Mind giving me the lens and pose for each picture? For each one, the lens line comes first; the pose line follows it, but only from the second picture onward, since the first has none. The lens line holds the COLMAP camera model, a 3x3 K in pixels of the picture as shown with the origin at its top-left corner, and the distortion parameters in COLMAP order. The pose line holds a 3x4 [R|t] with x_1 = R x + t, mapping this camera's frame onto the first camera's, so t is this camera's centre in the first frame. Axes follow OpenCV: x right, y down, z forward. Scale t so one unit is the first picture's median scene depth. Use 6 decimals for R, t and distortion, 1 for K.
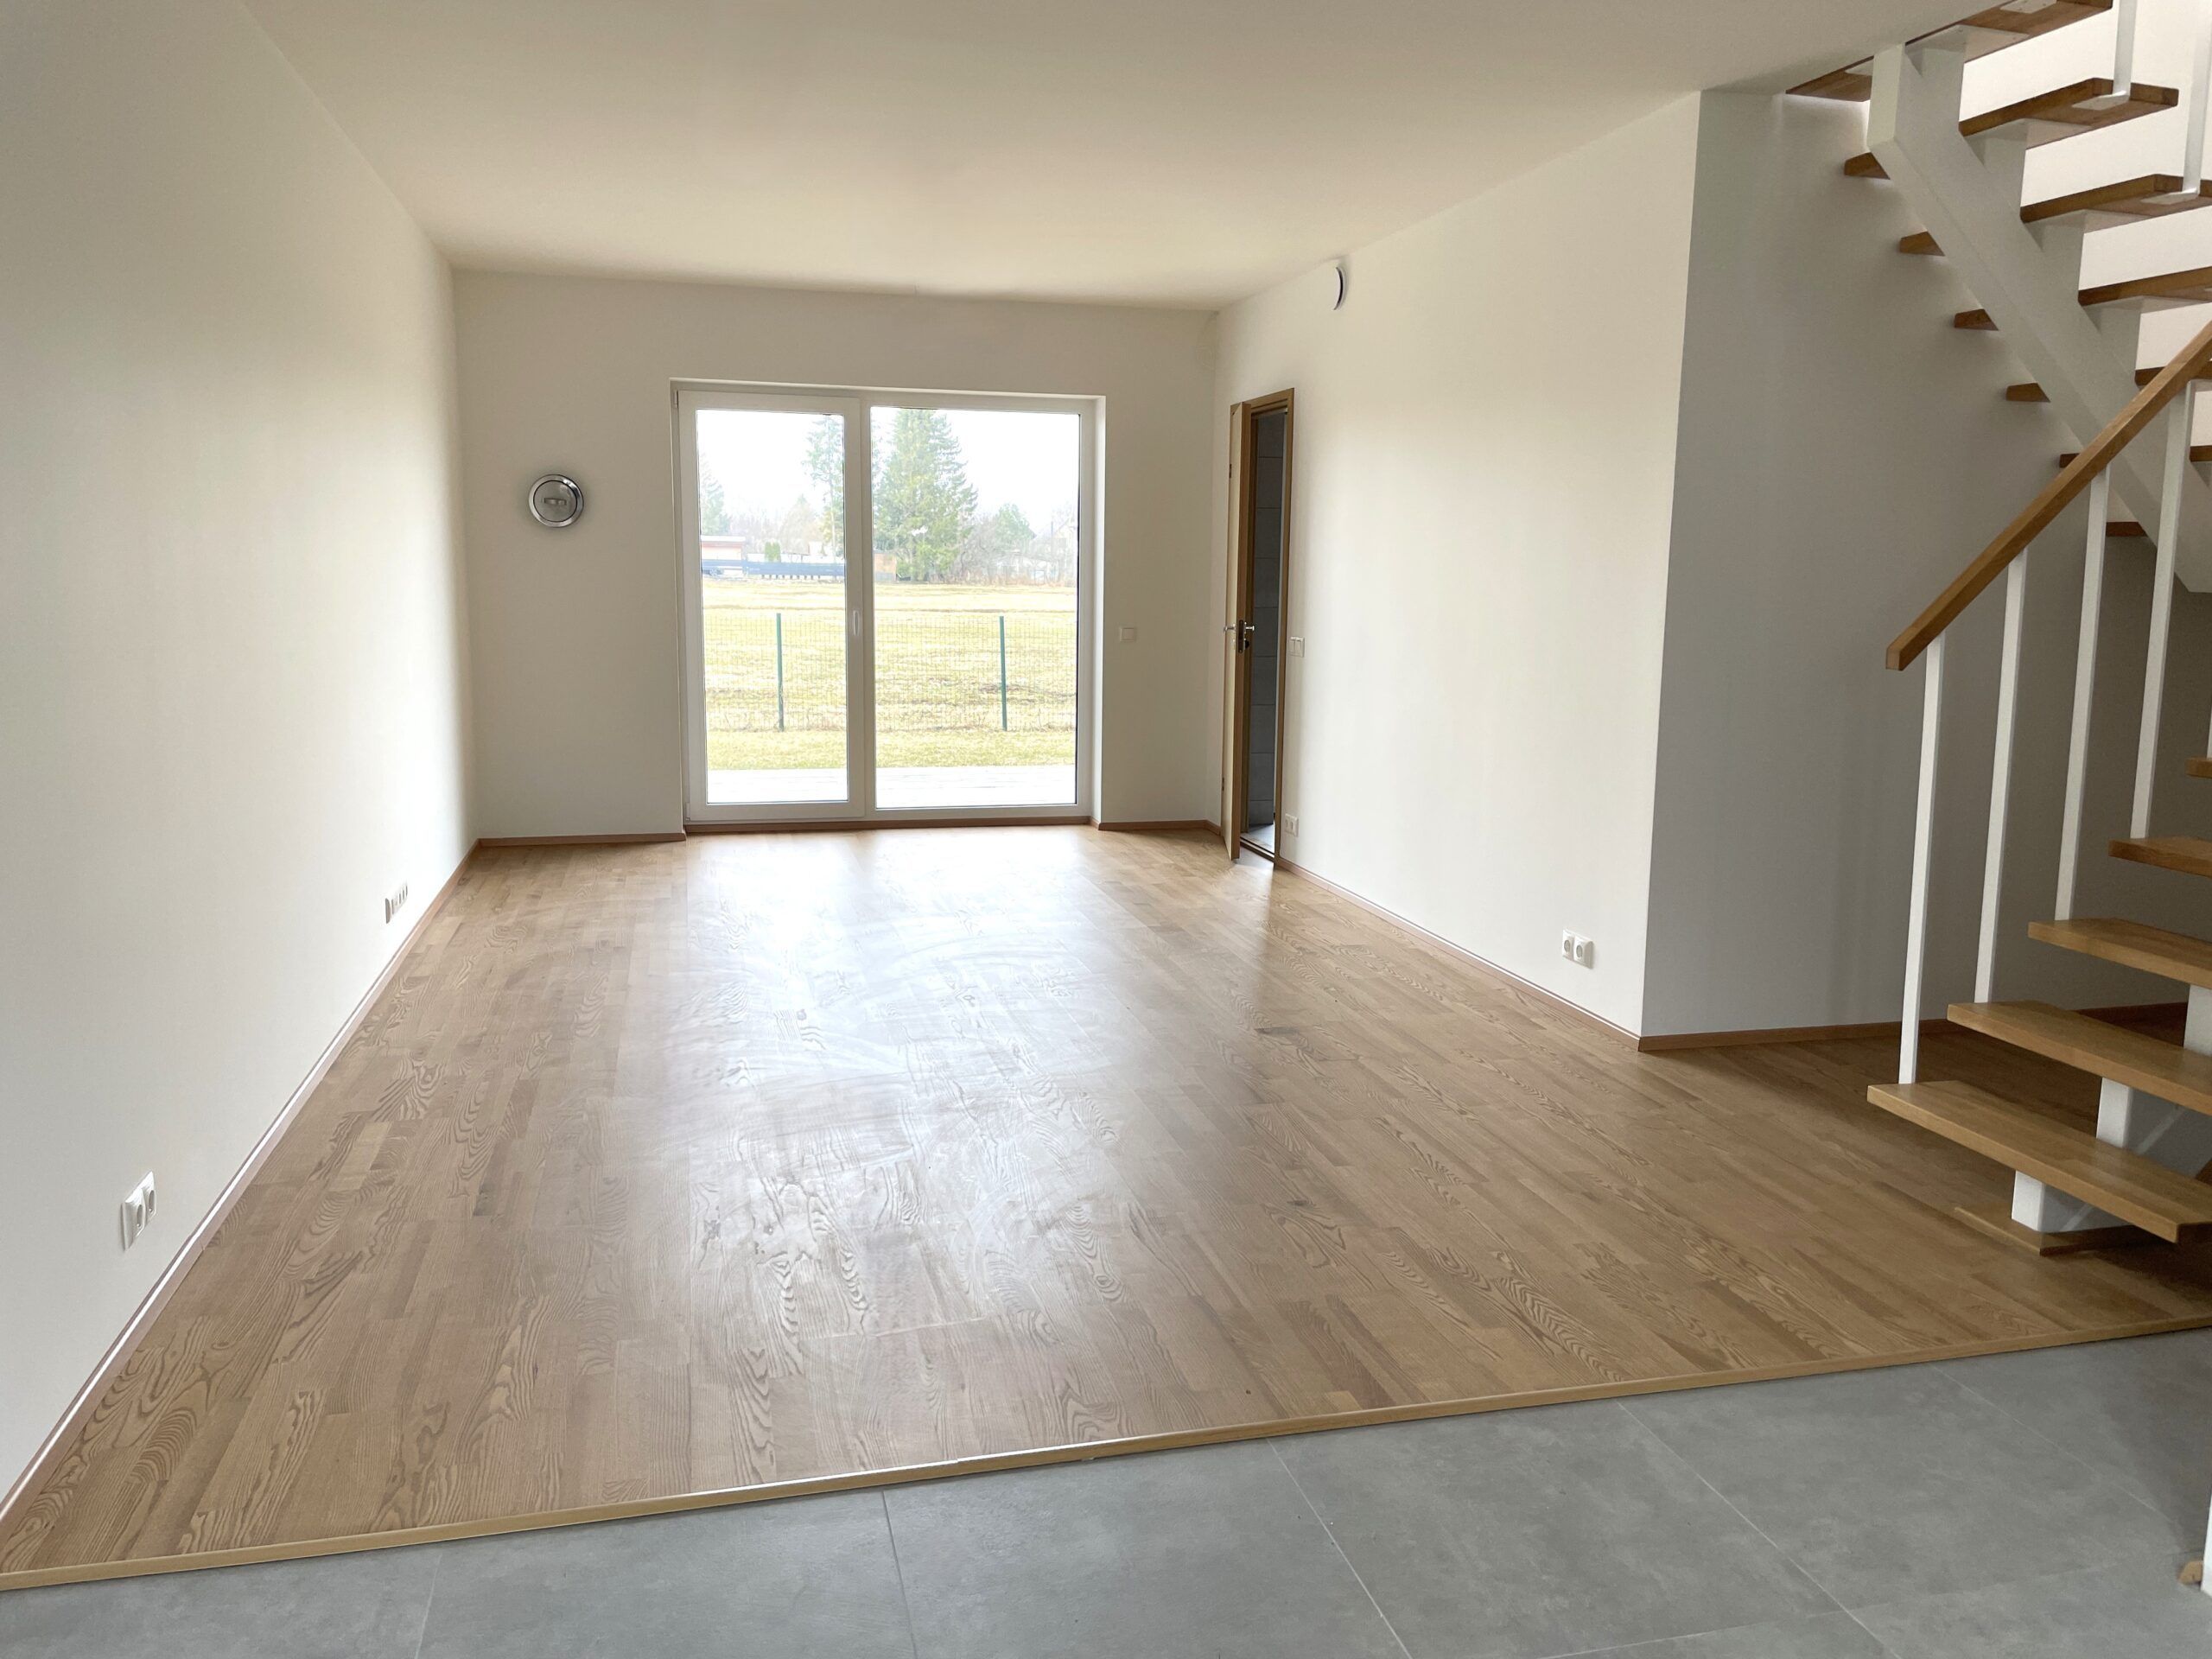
lens RADIAL K [[1715.9, 0, 1137.2], [0, 1715.9, 803.4], [0, 0, 1]] dist [0.101090, -0.133496]
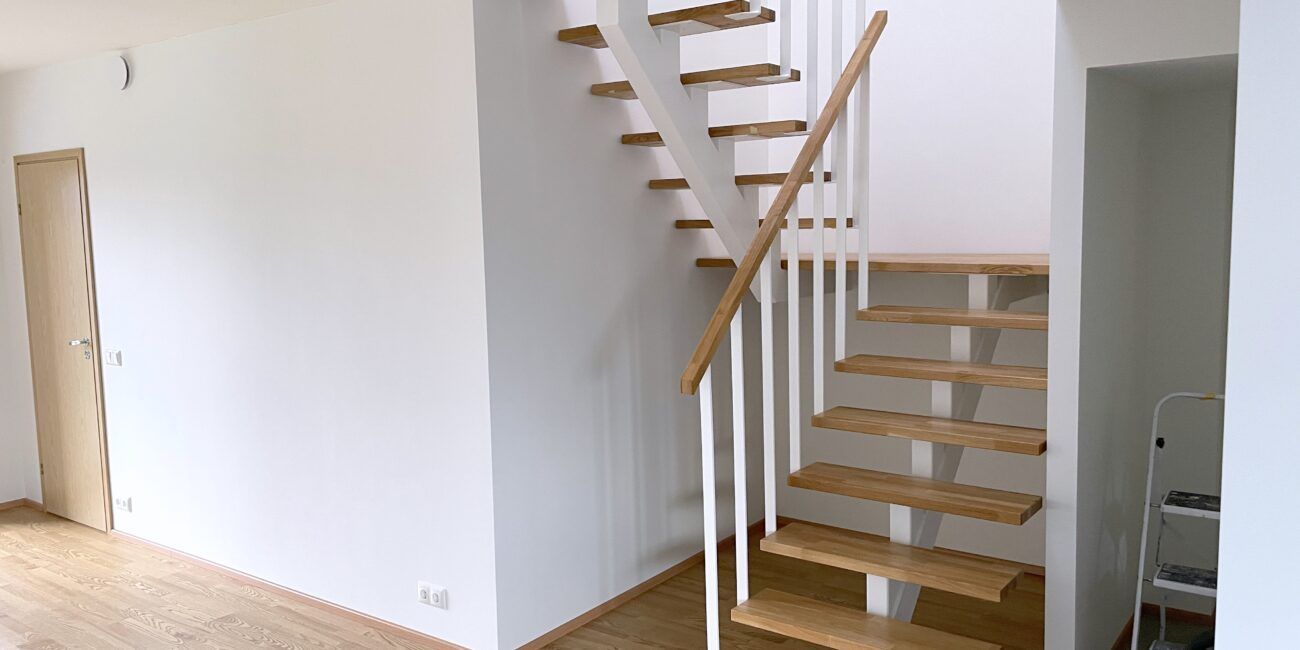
lens RADIAL K [[1007.0, 0, 678.9], [0, 1007.0, 313.5], [0, 0, 1]] dist [0.102696, -0.131501]
pose [[0.777376, -0.092125, 0.622254, -0.082386], [0.115894, 0.993259, 0.002267, -0.142556], [-0.618268, 0.070353, 0.782812, 0.335080]]
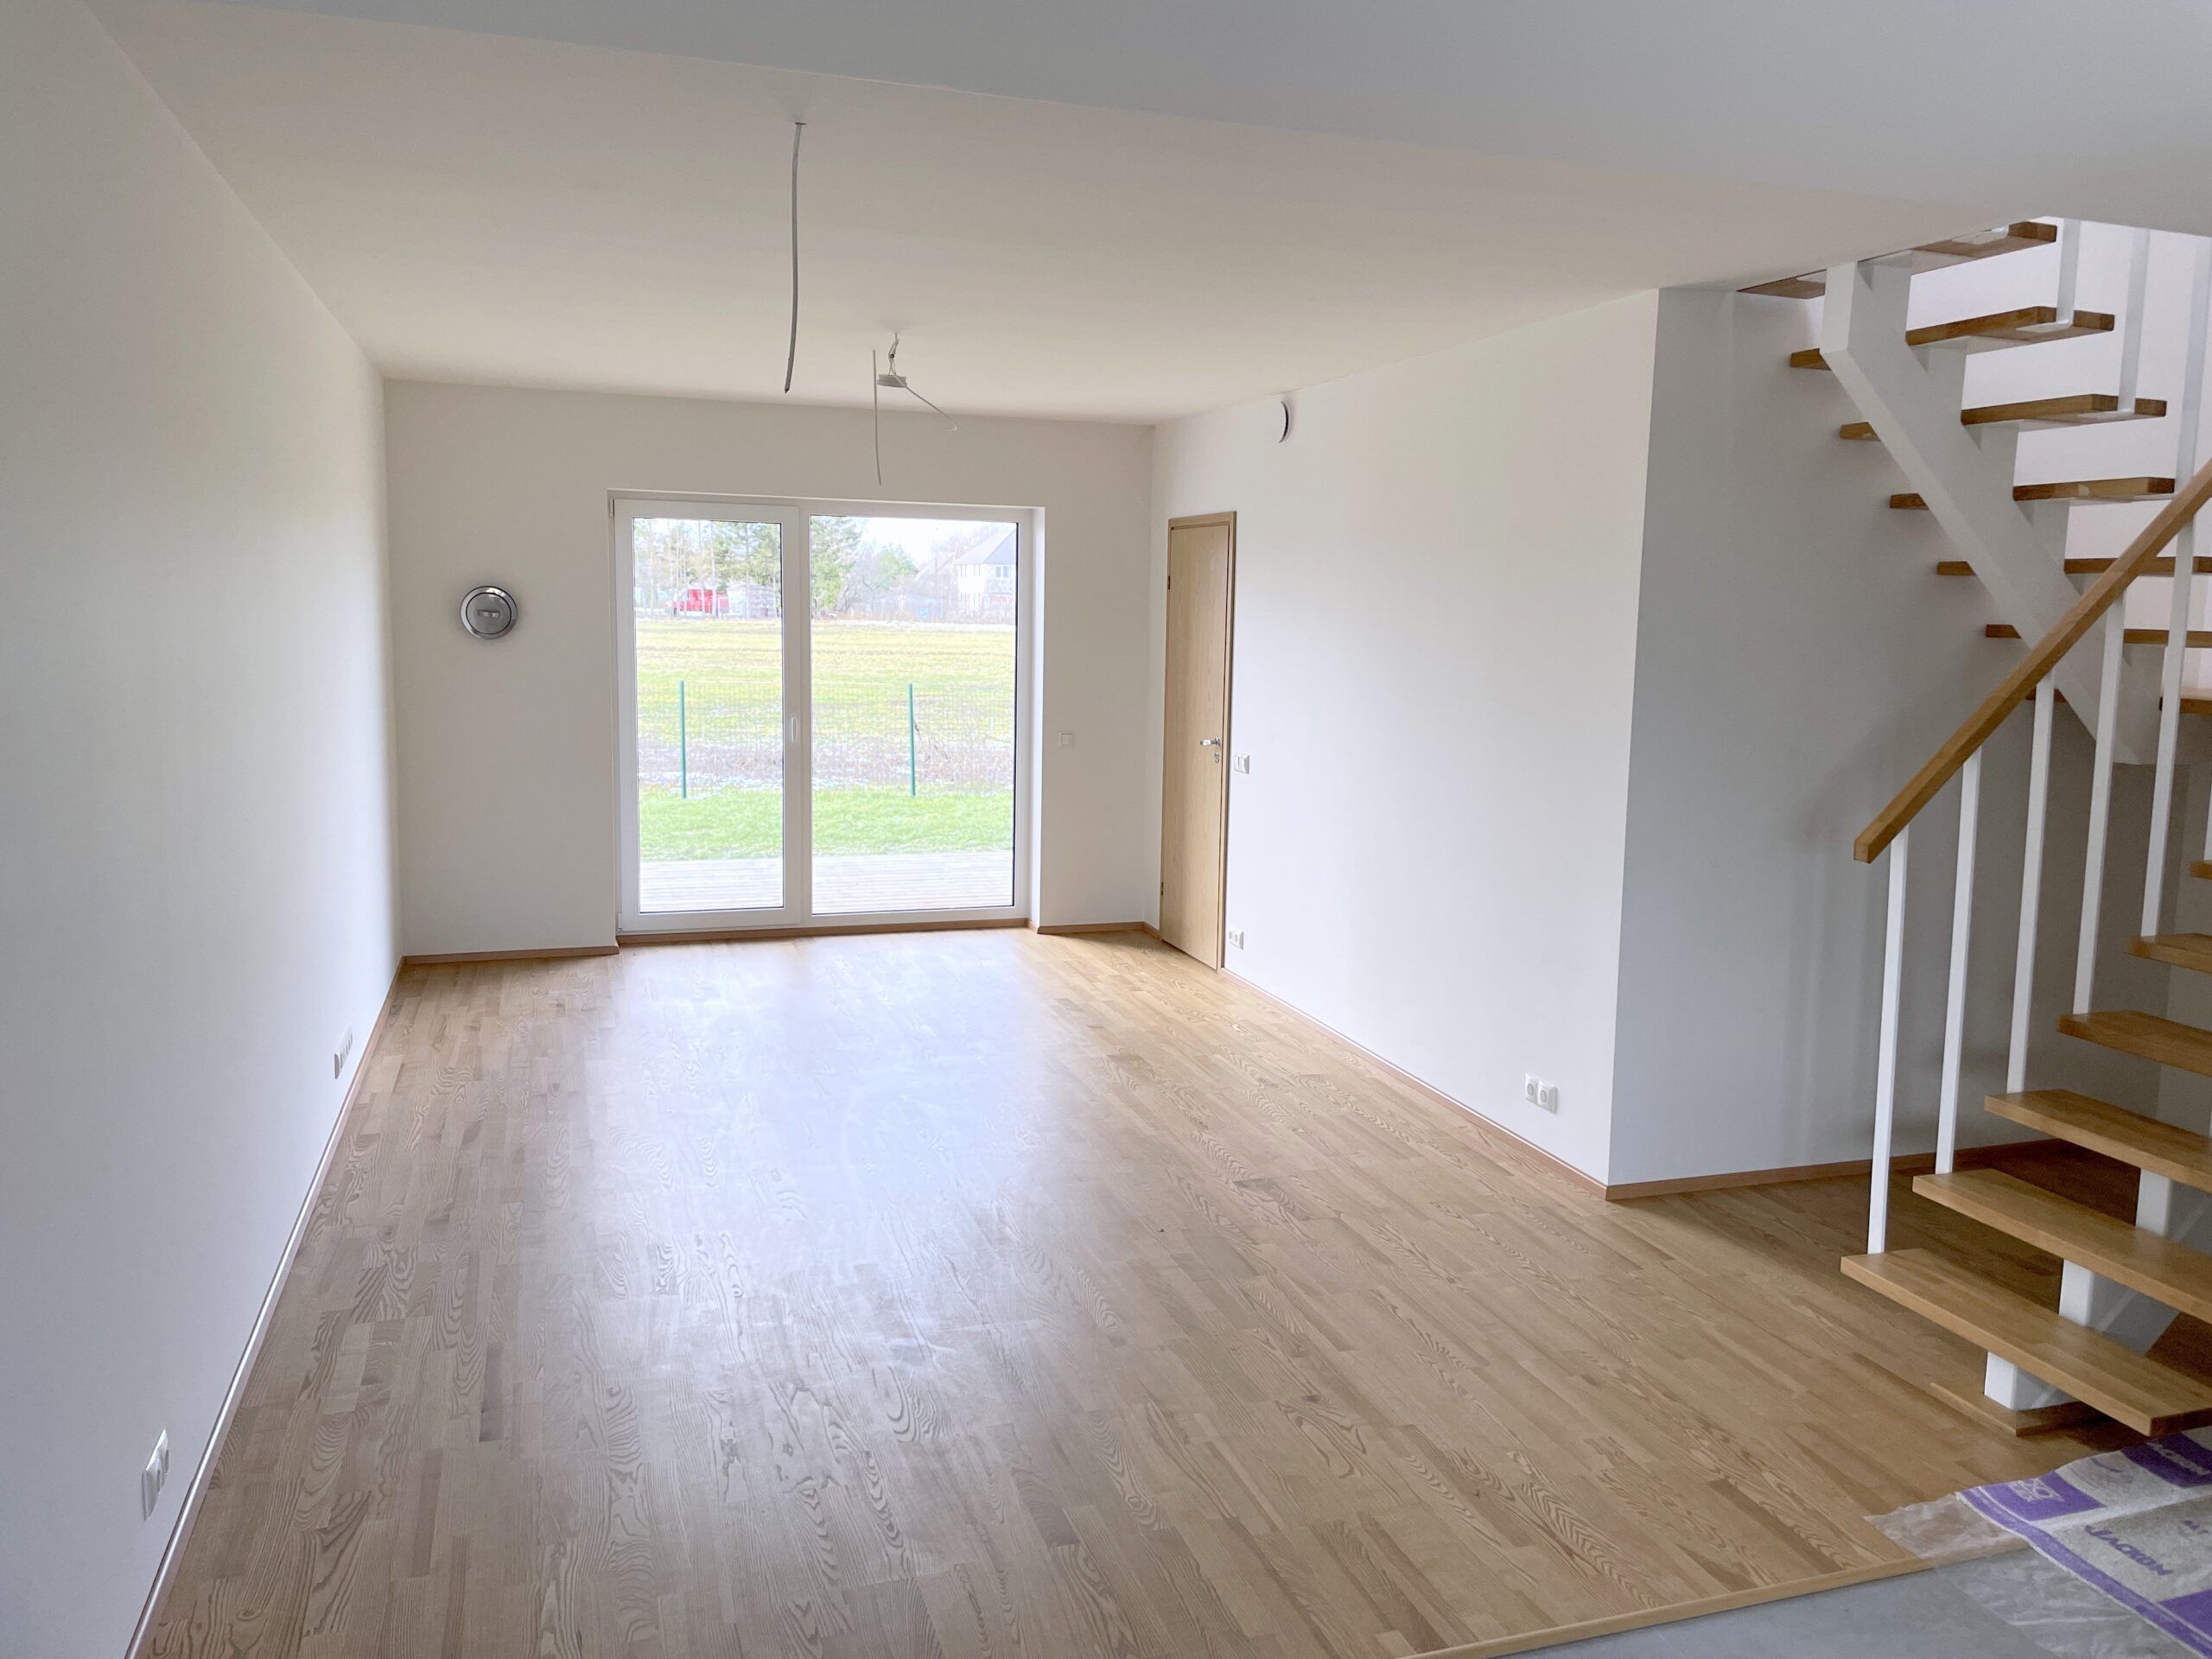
lens RADIAL K [[1710.1, 0, 1152.7], [0, 1710.1, 797.4], [0, 0, 1]] dist [0.106676, -0.140908]
pose [[0.996815, -0.001693, 0.079736, -0.074114], [0.003275, 0.999800, -0.019710, -0.094007], [-0.079687, 0.019908, 0.996621, -0.010873]]
